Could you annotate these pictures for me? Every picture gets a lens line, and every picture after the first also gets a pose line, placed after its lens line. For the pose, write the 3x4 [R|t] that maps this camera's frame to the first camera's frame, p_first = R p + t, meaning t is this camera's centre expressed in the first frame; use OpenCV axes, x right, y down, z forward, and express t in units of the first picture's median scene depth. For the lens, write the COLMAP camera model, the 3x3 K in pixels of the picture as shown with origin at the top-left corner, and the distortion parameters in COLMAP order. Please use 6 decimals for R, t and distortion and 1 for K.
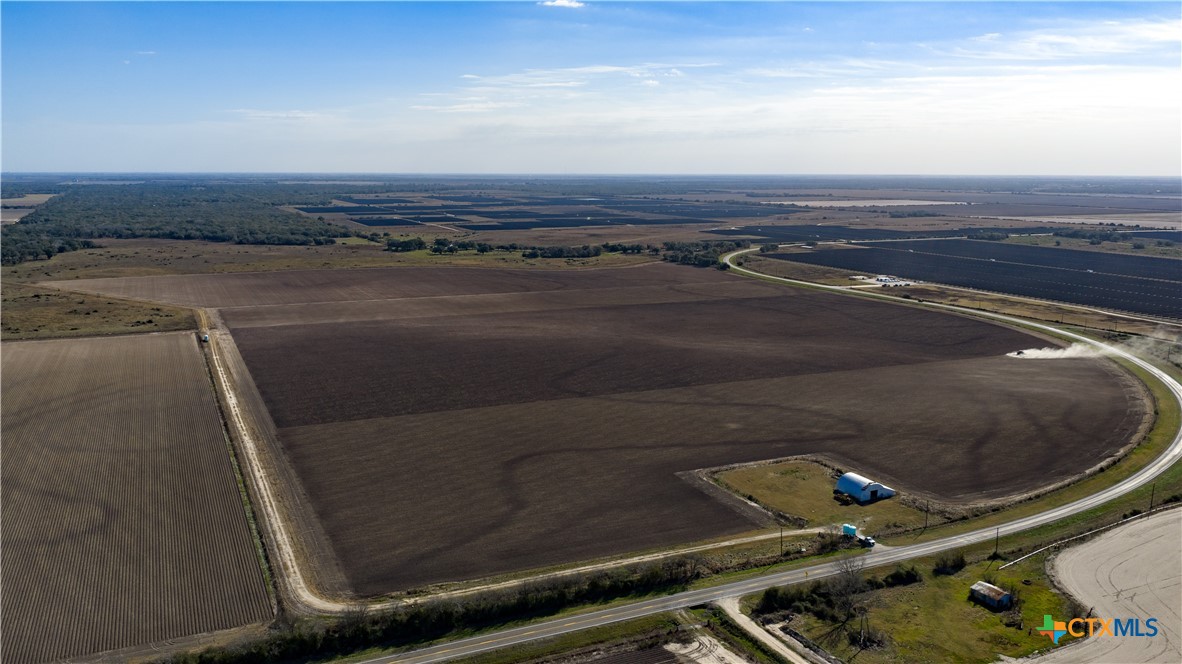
lens RADIAL K [[956.8, 0, 591.0], [0, 956.8, 332.0], [0, 0, 1]] dist [0.030732, -0.060455]
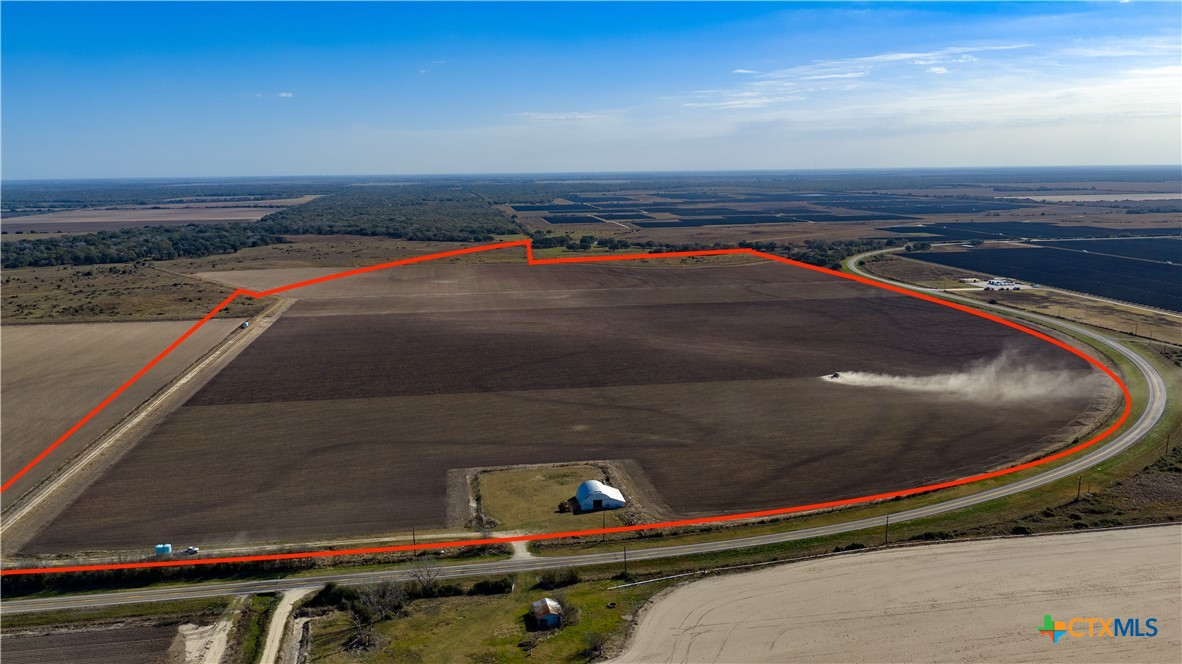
lens RADIAL K [[956.8, 0, 591.0], [0, 956.8, 332.0], [0, 0, 1]] dist [0.030732, -0.060455]
pose [[0.963615, 0.030012, -0.265605, 0.449066], [-0.029204, 0.999549, 0.006993, -0.007782], [0.265695, 0.001018, 0.964057, 0.062413]]
